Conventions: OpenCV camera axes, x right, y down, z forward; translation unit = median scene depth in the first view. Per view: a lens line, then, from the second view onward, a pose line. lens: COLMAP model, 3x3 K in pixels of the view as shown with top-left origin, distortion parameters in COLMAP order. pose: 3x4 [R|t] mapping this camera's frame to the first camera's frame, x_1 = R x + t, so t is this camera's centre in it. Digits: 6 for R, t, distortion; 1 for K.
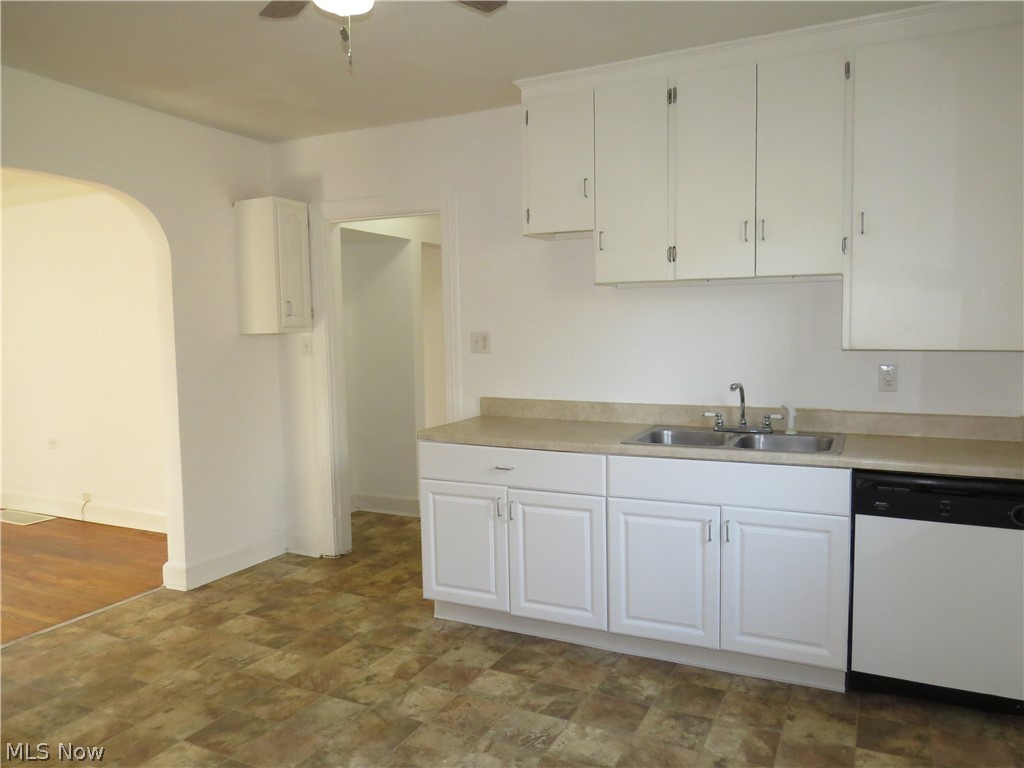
lens RADIAL K [[742.5, 0, 519.4], [0, 742.5, 390.7], [0, 0, 1]] dist [-0.011636, -0.006292]
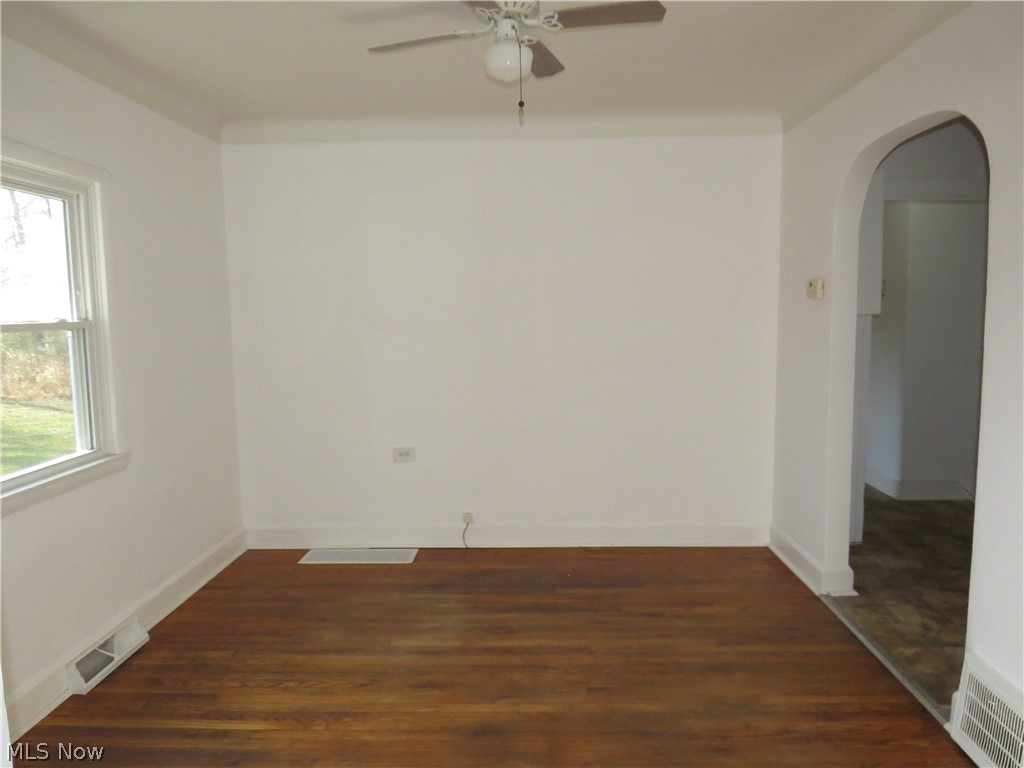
lens RADIAL K [[742.5, 0, 513.9], [0, 742.5, 381.6], [0, 0, 1]] dist [-0.011636, -0.006292]
pose [[0.901133, -0.031395, 0.432405, -1.398145], [0.023829, 0.999454, 0.022906, -0.033682], [-0.432888, -0.010338, 0.901389, 0.395941]]
